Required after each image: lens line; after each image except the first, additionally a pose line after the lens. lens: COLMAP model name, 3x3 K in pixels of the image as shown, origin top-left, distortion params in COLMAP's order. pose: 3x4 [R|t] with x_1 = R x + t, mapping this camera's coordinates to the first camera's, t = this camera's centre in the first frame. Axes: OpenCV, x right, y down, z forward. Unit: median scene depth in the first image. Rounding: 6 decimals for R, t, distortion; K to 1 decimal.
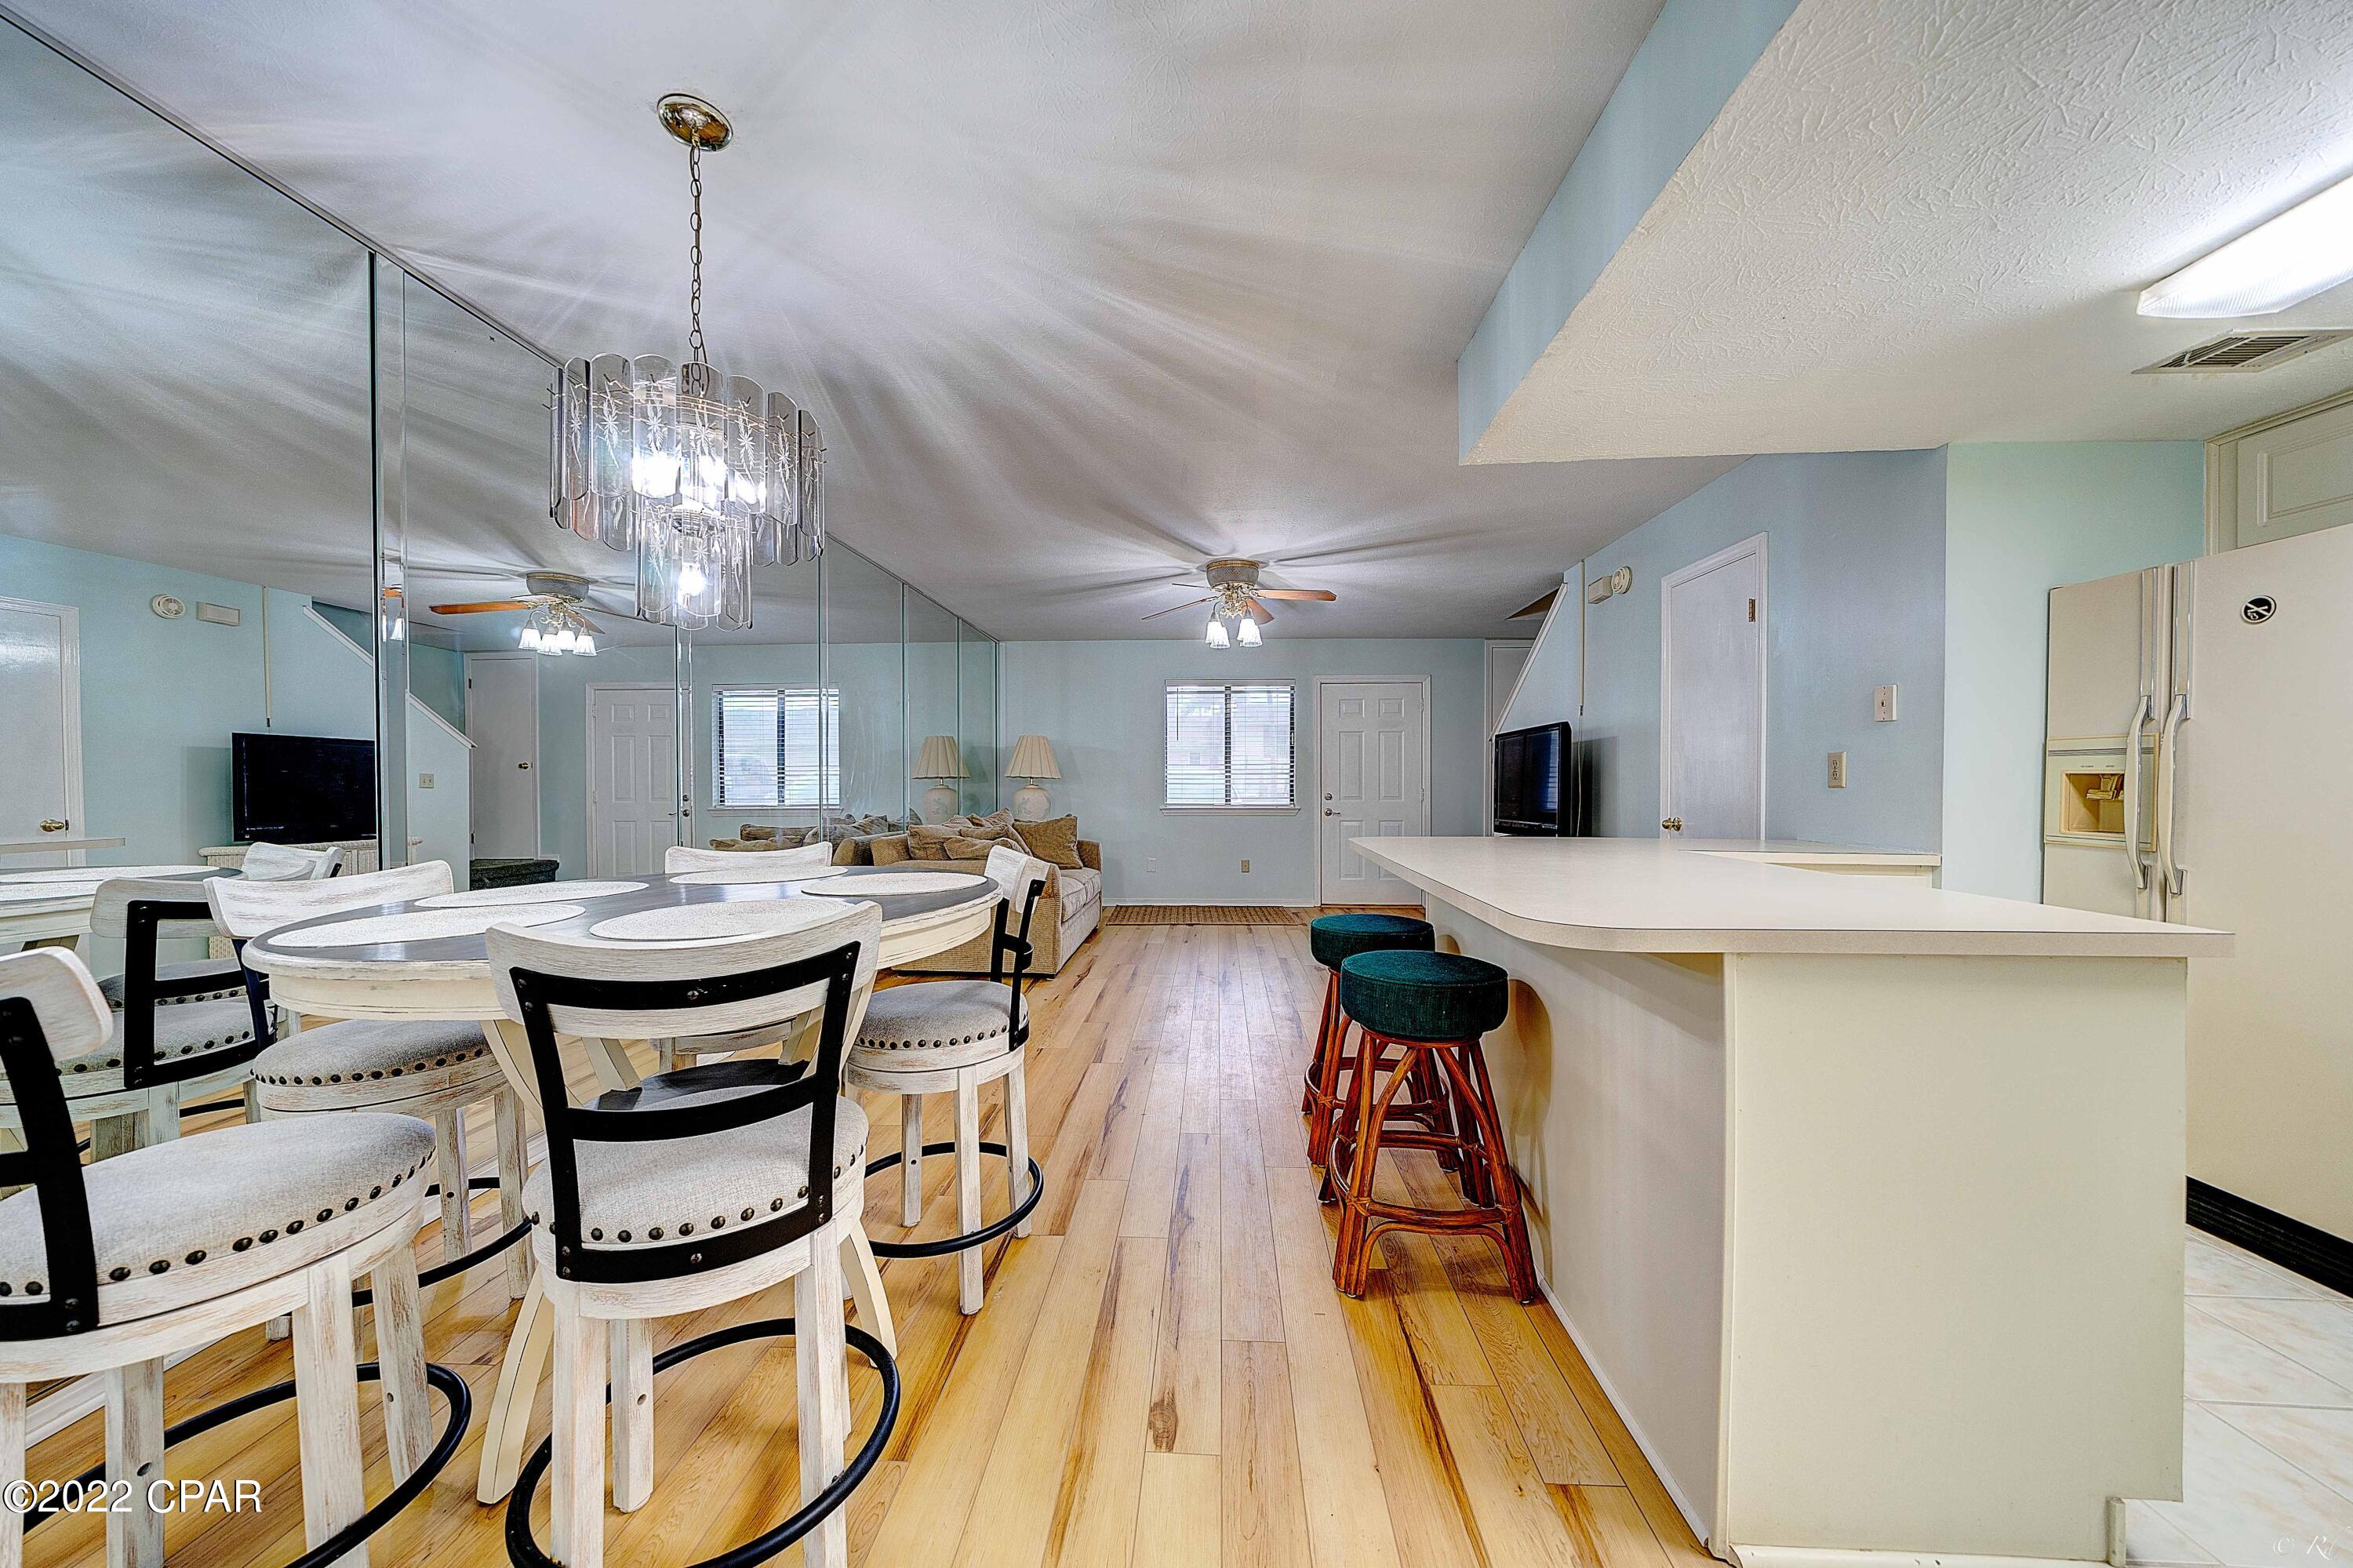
lens RADIAL K [[803.6, 0, 1177.5], [0, 803.6, 787.6], [0, 0, 1]] dist [-0.006096, 0.000035]
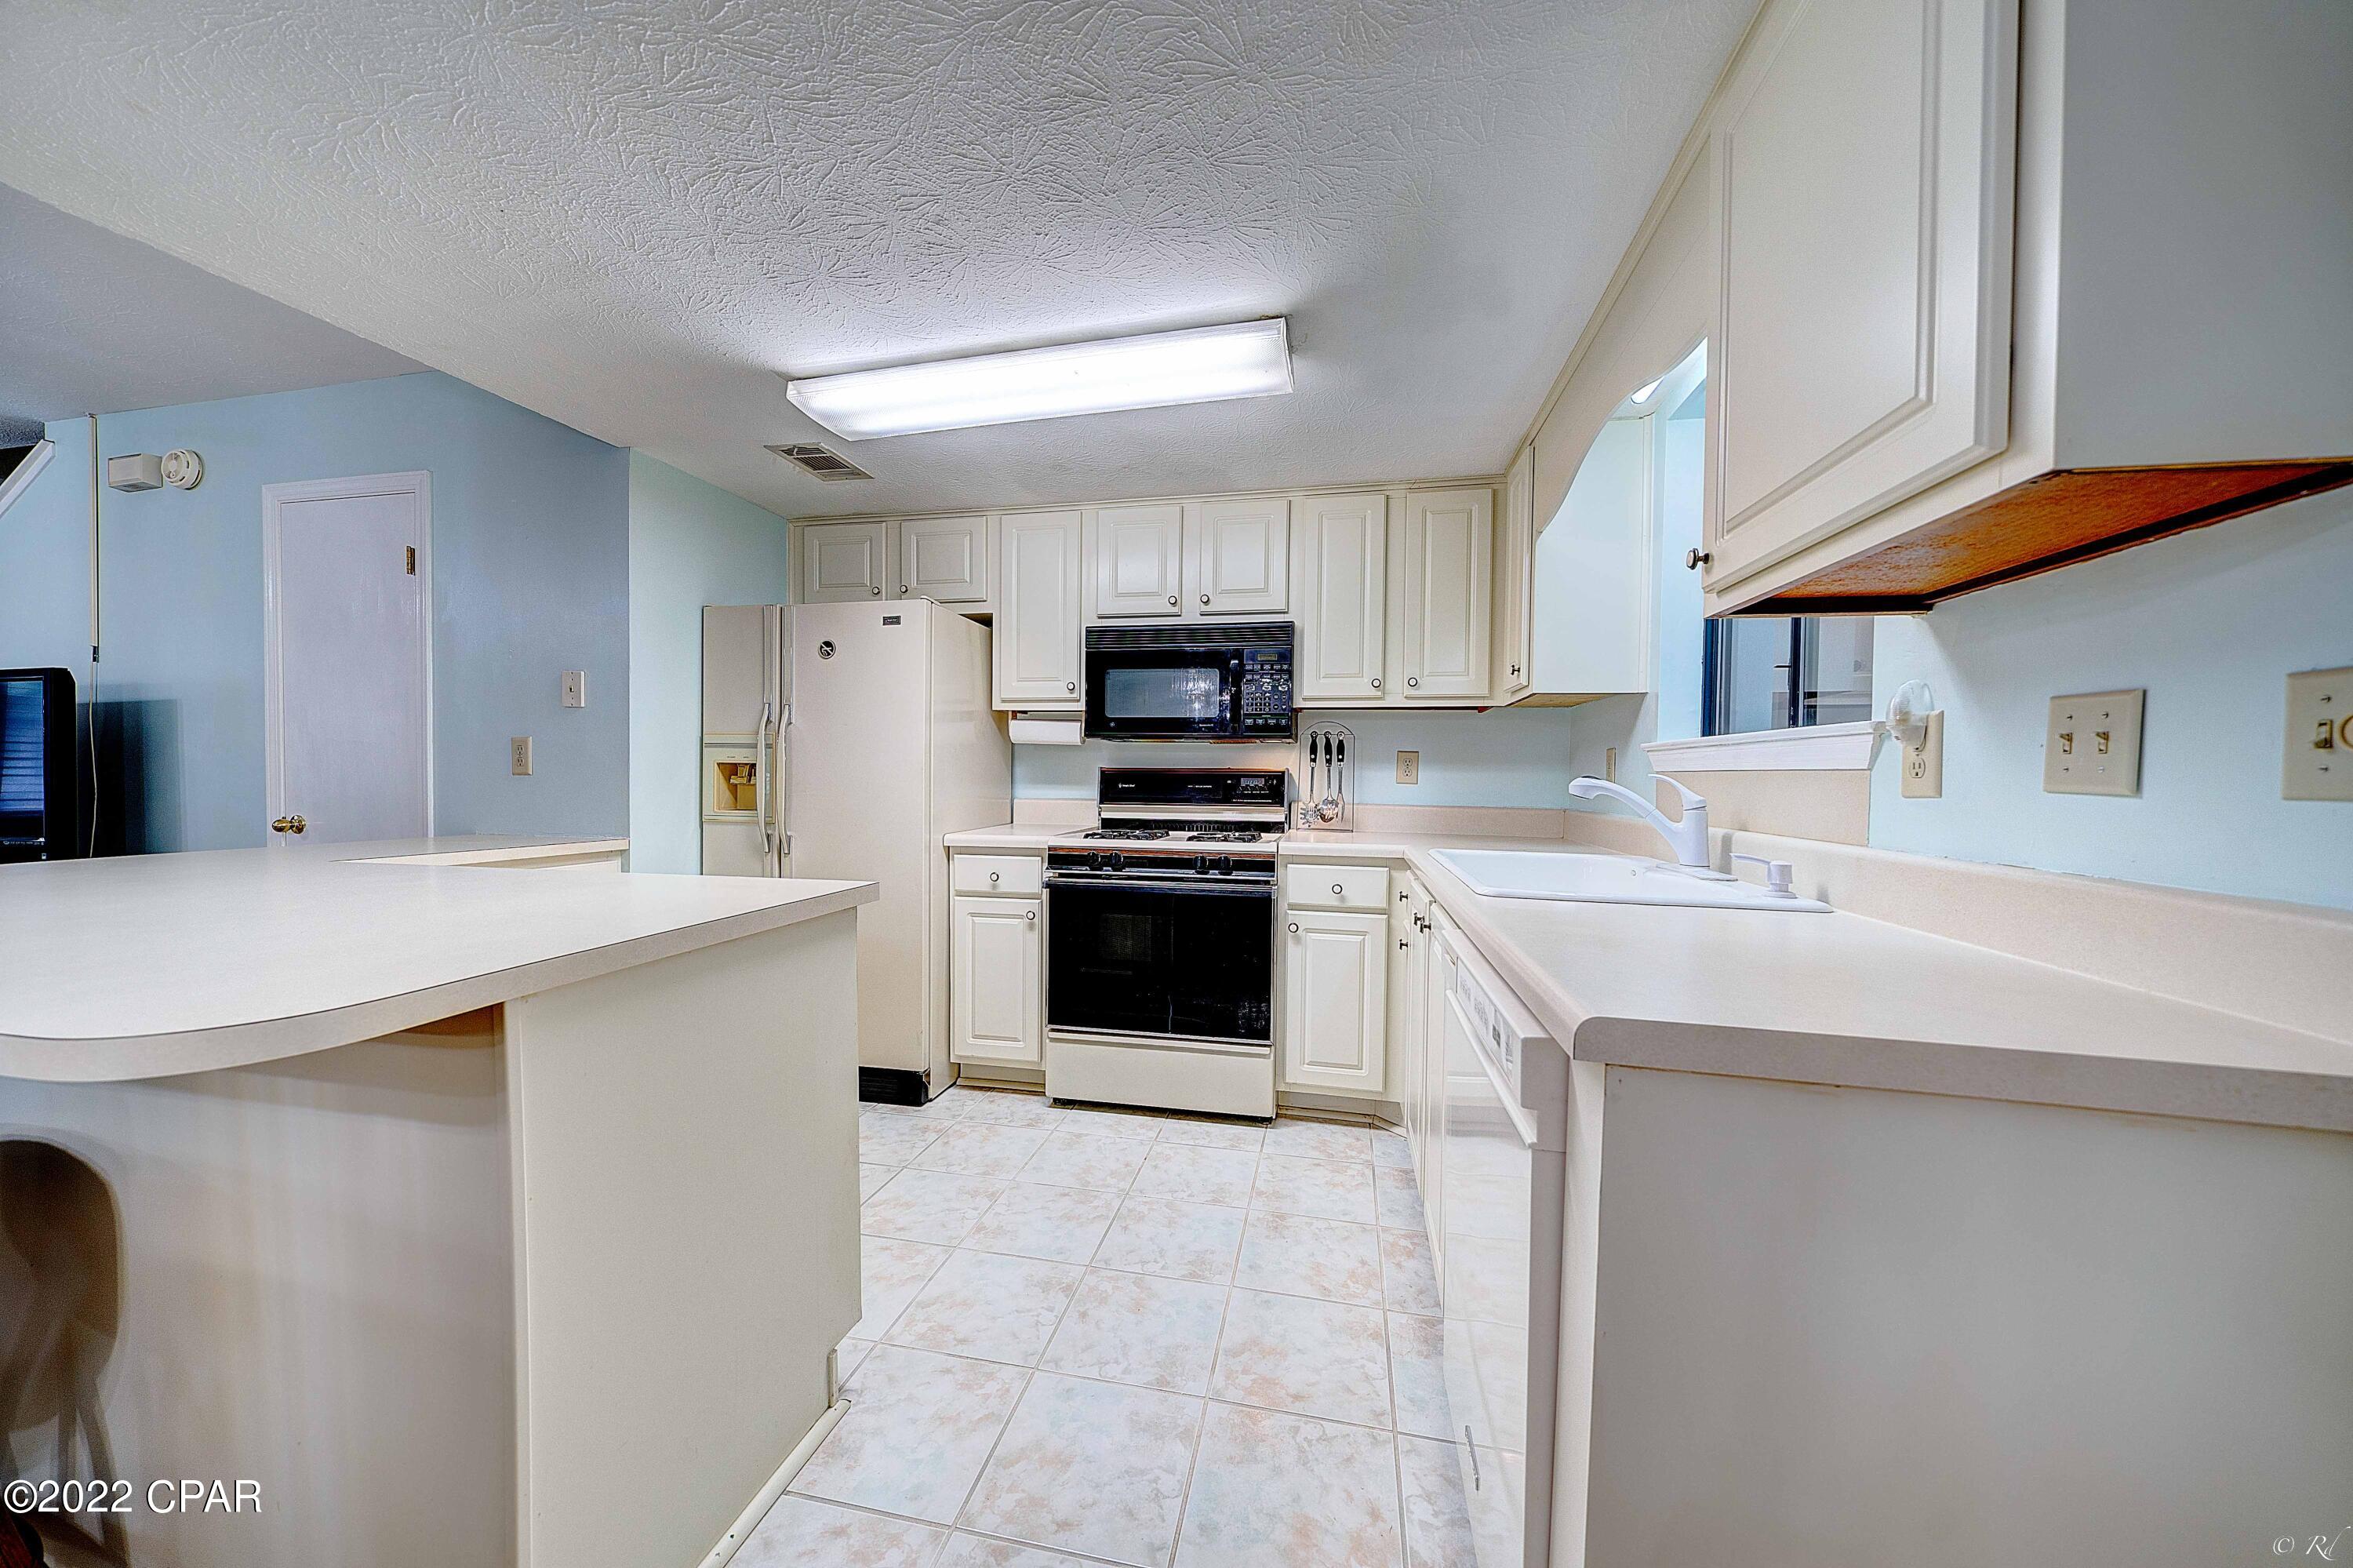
lens RADIAL K [[803.6, 0, 1177.5], [0, 803.6, 787.6], [0, 0, 1]] dist [-0.006096, 0.000035]
pose [[0.150396, -0.019245, 0.988439, 0.024839], [0.002944, 0.999815, 0.019019, -0.000906], [-0.988622, 0.000049, 0.150424, 0.135713]]
